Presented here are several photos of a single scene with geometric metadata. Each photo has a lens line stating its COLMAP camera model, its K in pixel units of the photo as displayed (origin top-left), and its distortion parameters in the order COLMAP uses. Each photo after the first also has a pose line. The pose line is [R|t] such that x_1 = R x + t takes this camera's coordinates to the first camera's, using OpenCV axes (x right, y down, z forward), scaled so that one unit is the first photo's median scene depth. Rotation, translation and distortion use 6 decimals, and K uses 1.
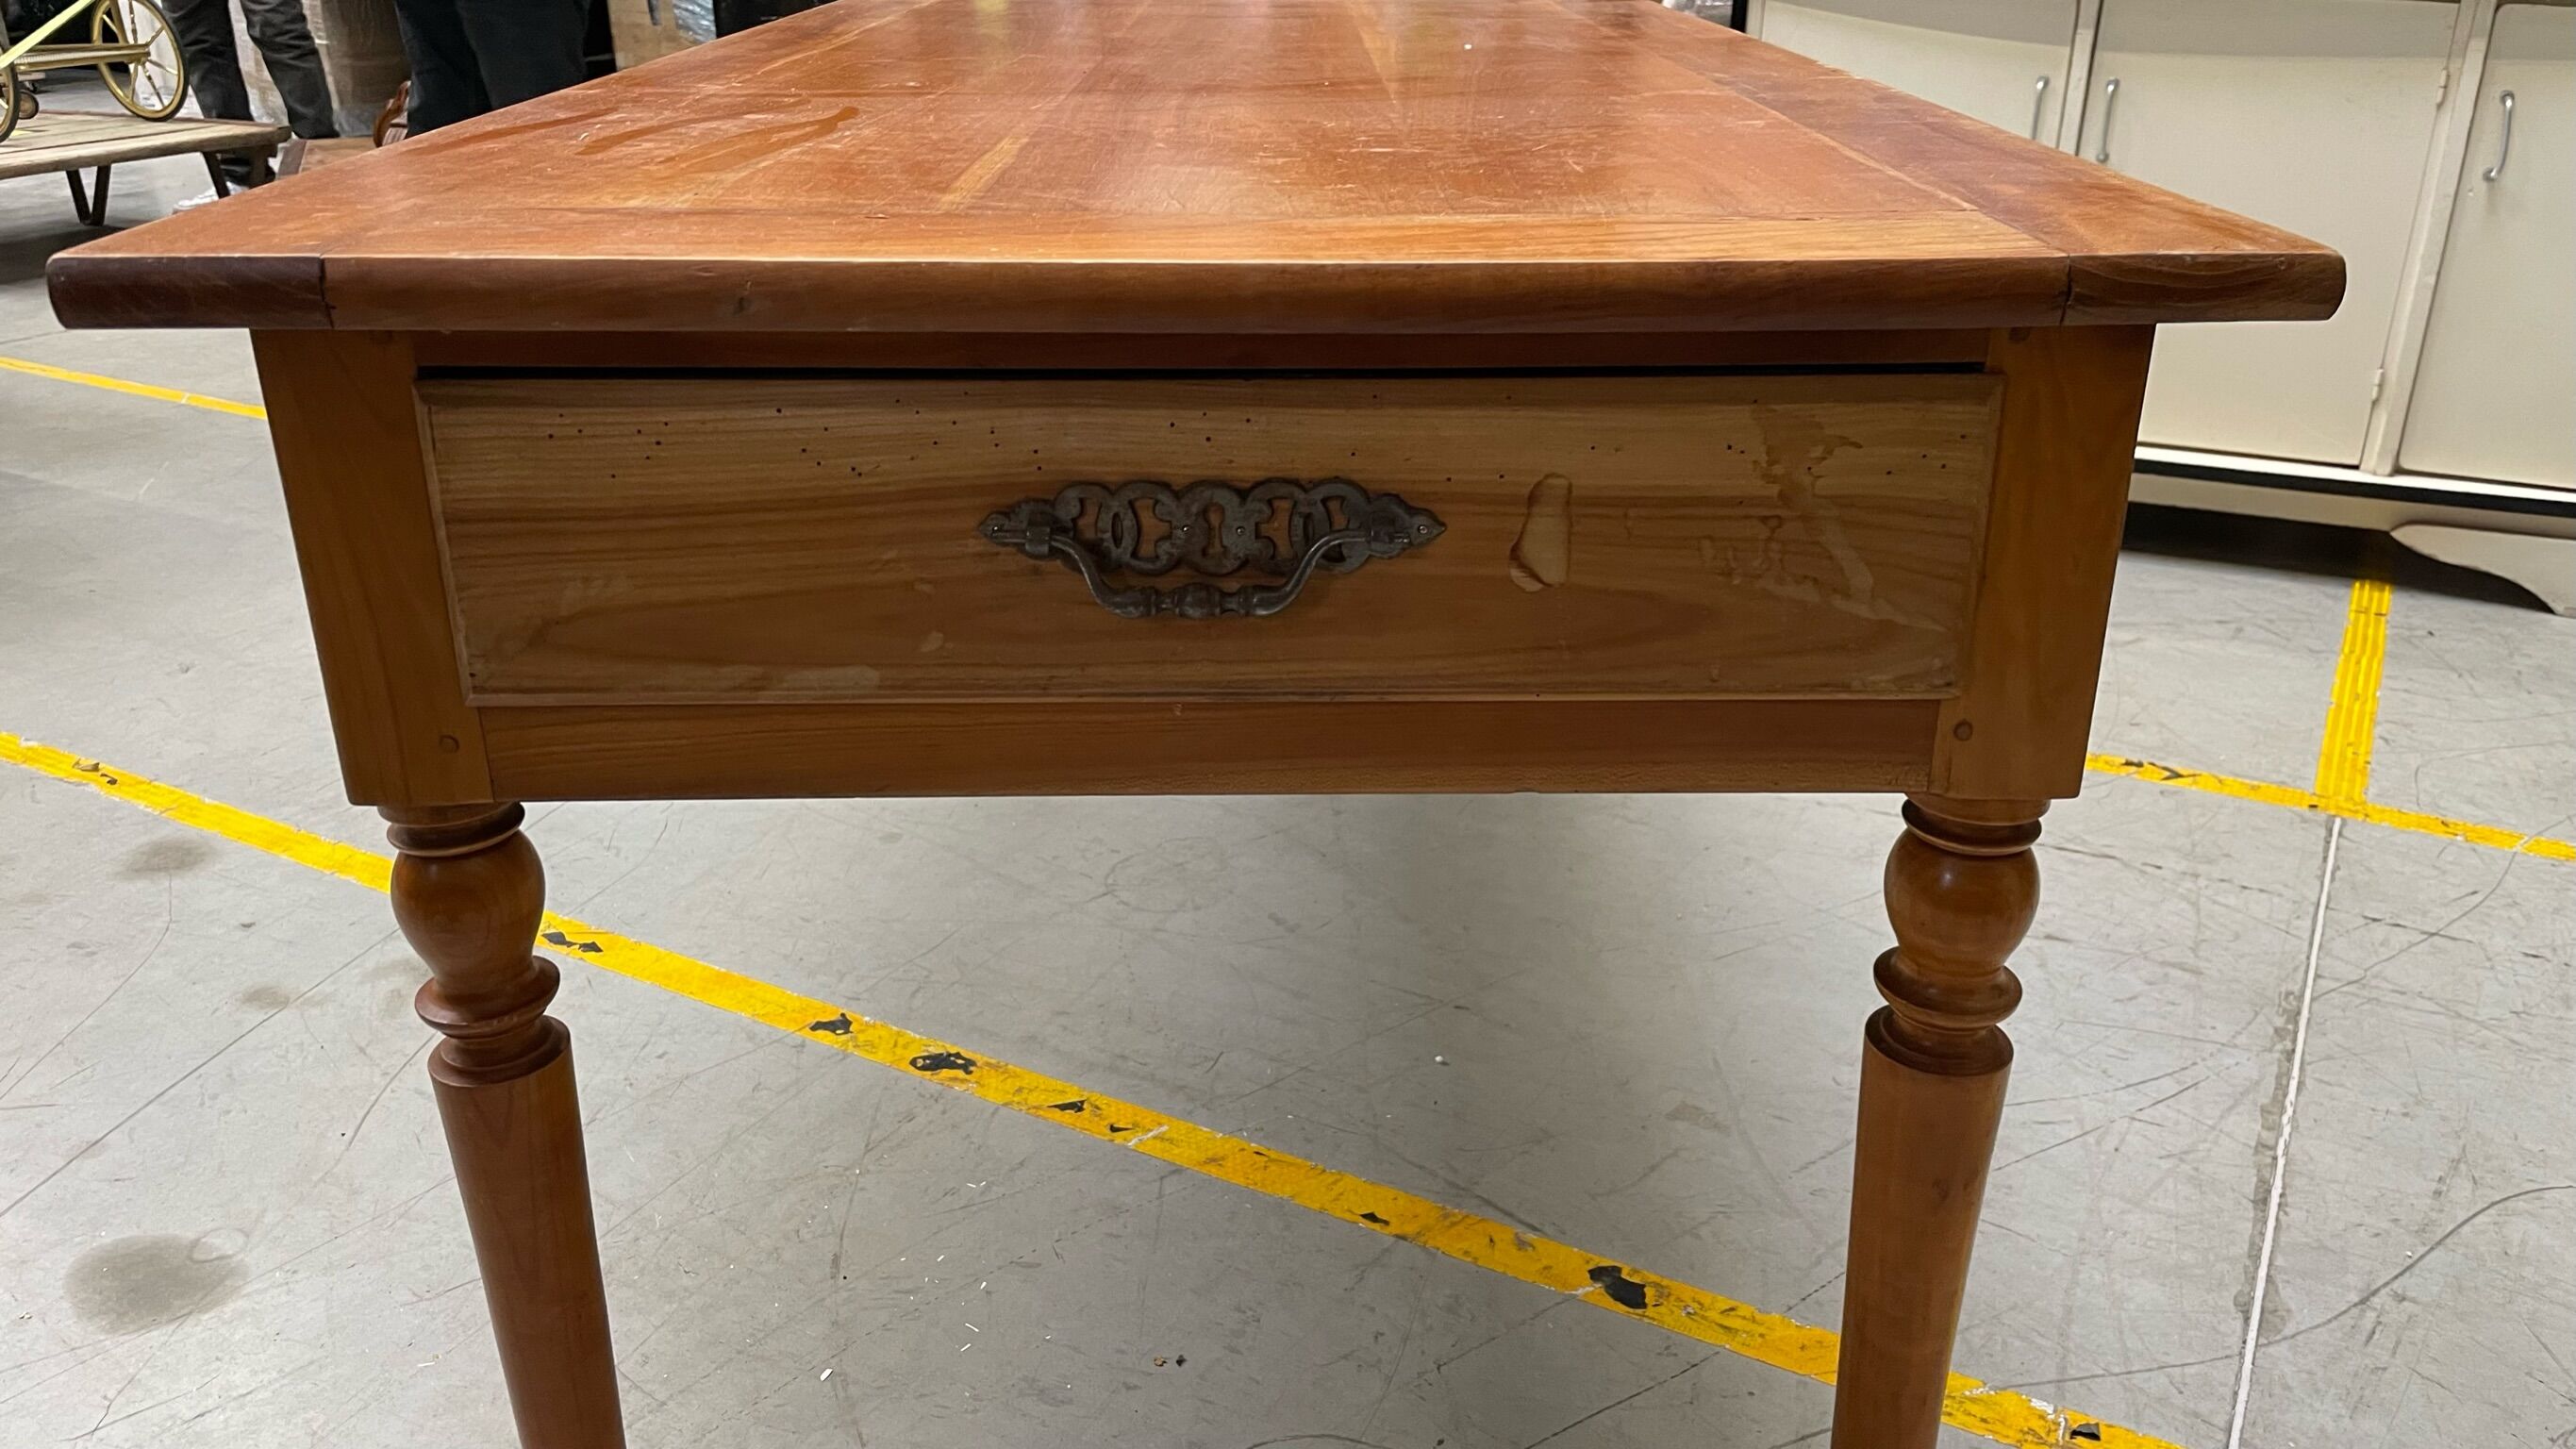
lens RADIAL K [[1962.8, 0, 1288.0], [0, 1962.8, 724.5], [0, 0, 1]] dist [0.056161, -0.122292]
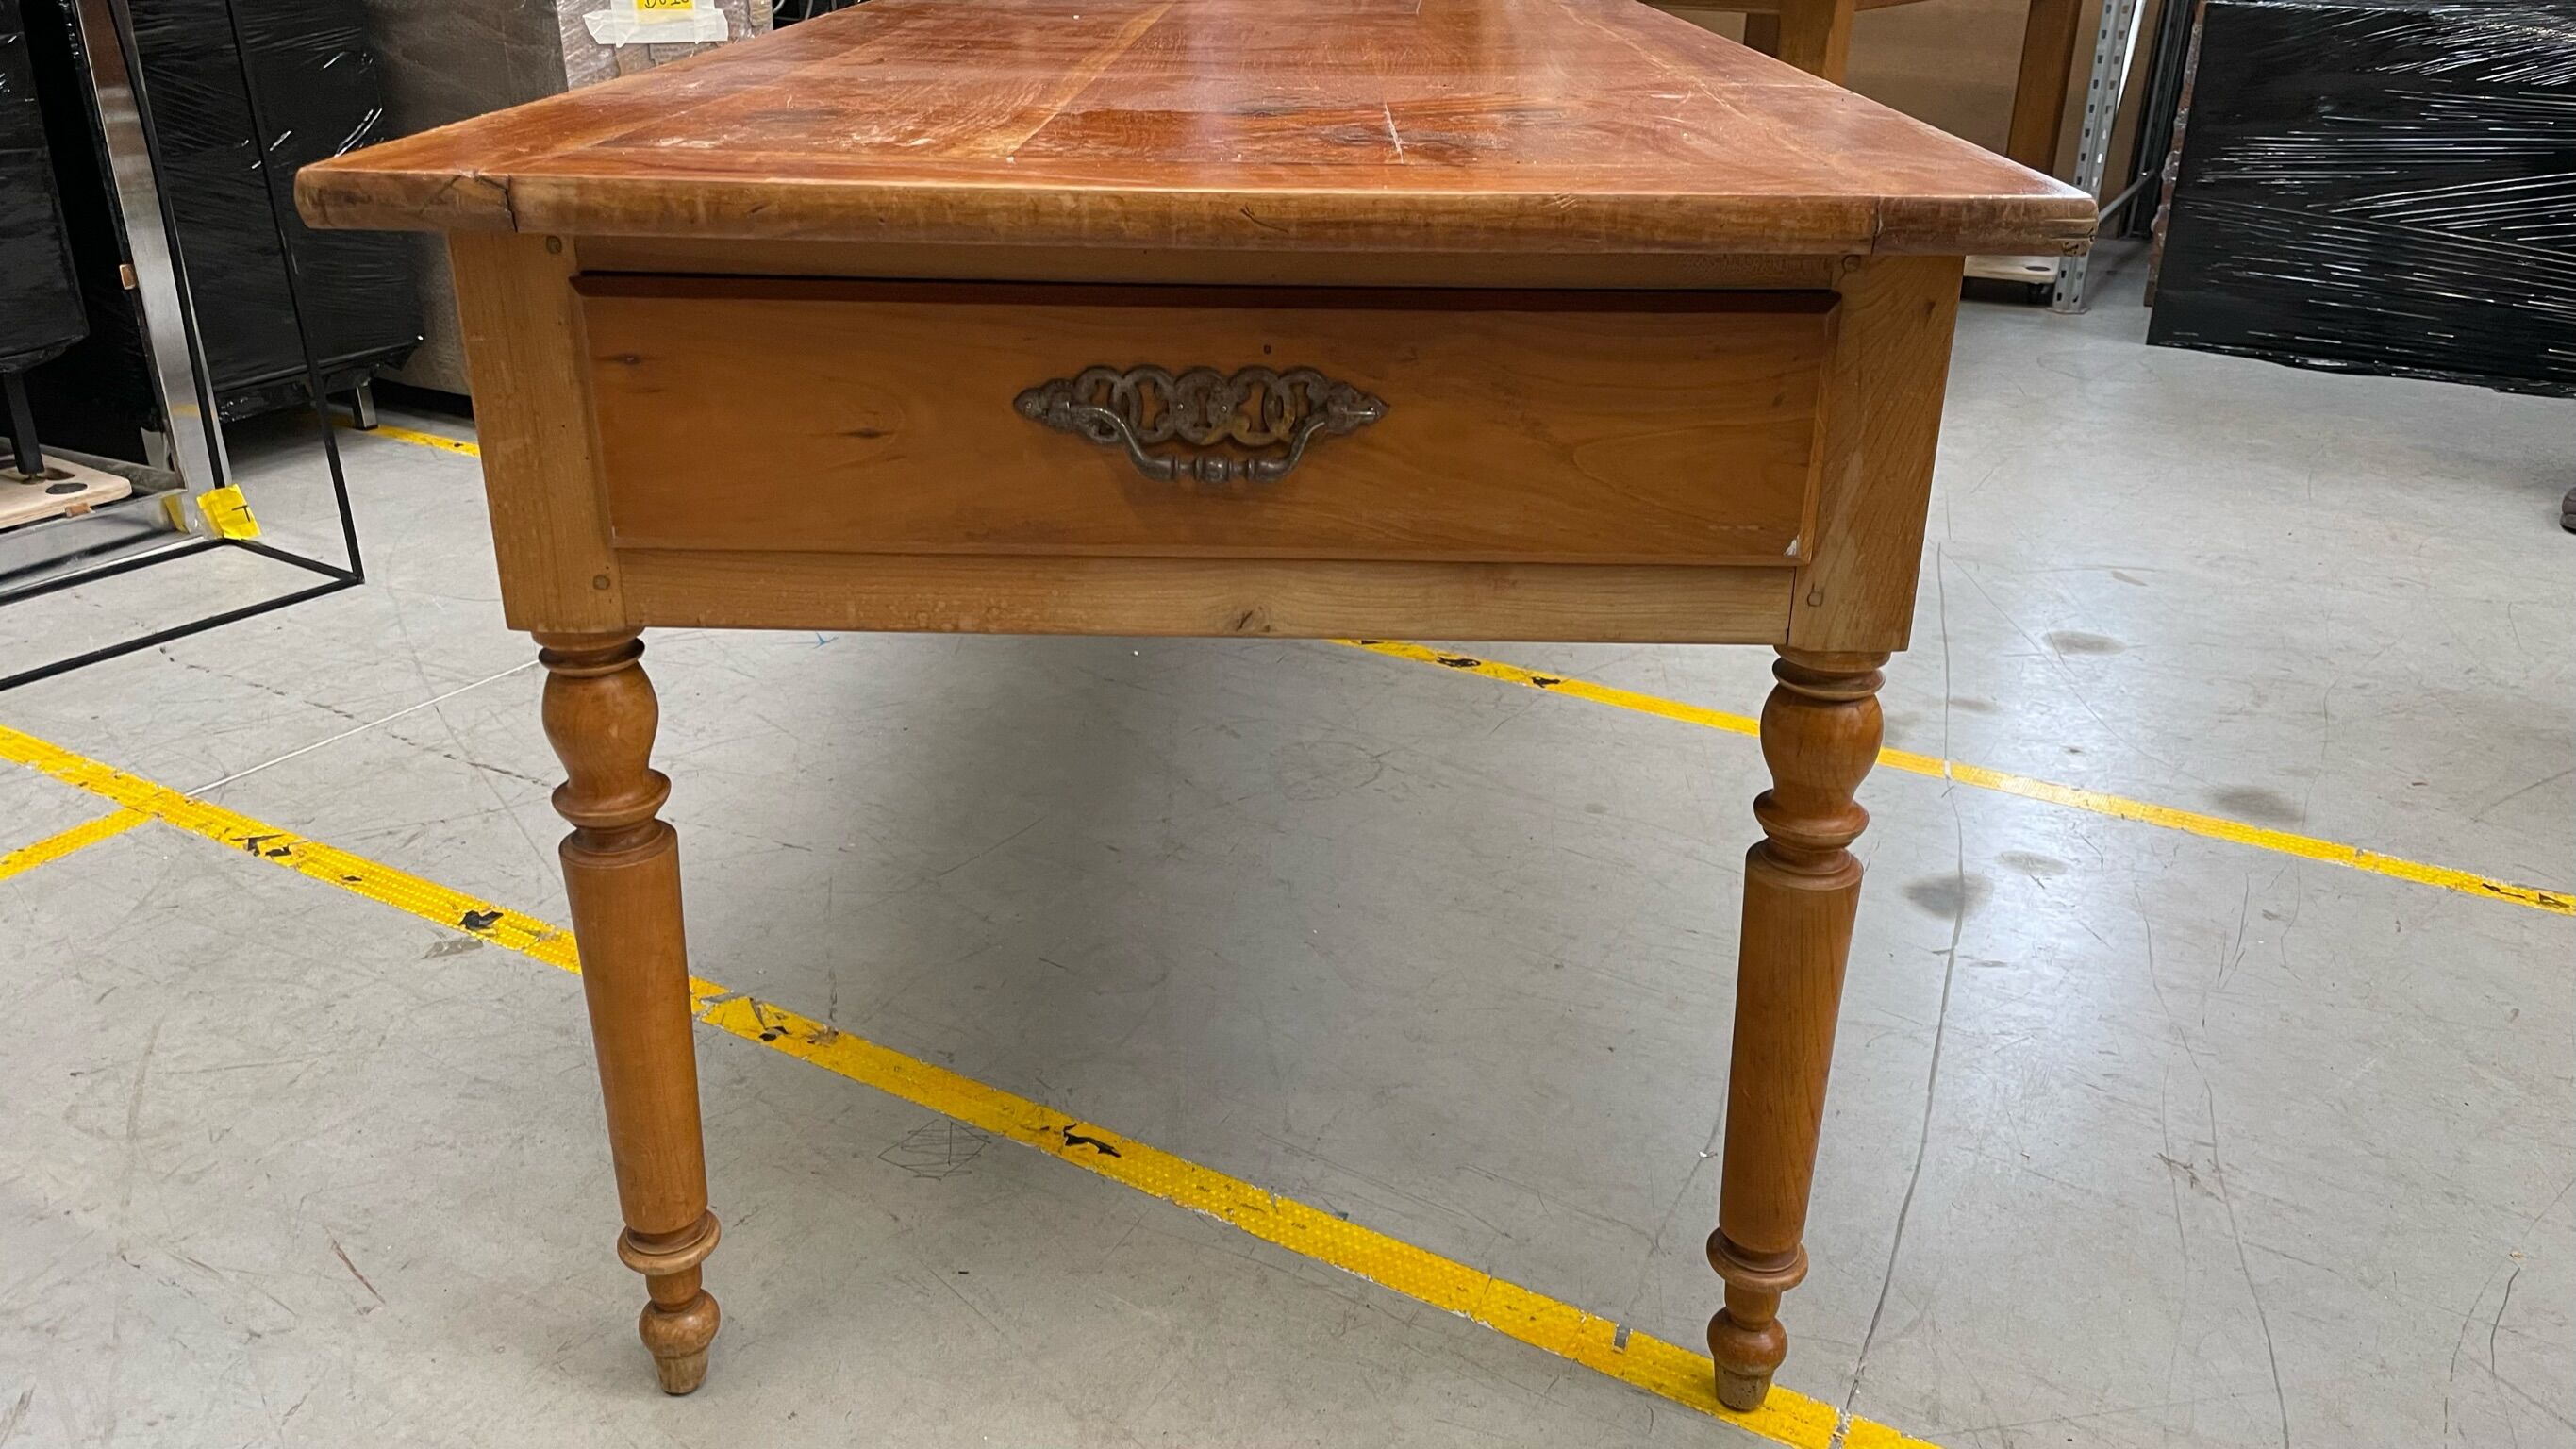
lens RADIAL K [[1962.8, 0, 1288.0], [0, 1962.8, 724.5], [0, 0, 1]] dist [0.056161, -0.122292]
pose [[-0.999721, -0.017846, 0.015495, -0.119881], [-0.000892, 0.683670, 0.729791, -1.637884], [-0.023617, 0.729573, -0.683495, 3.749302]]
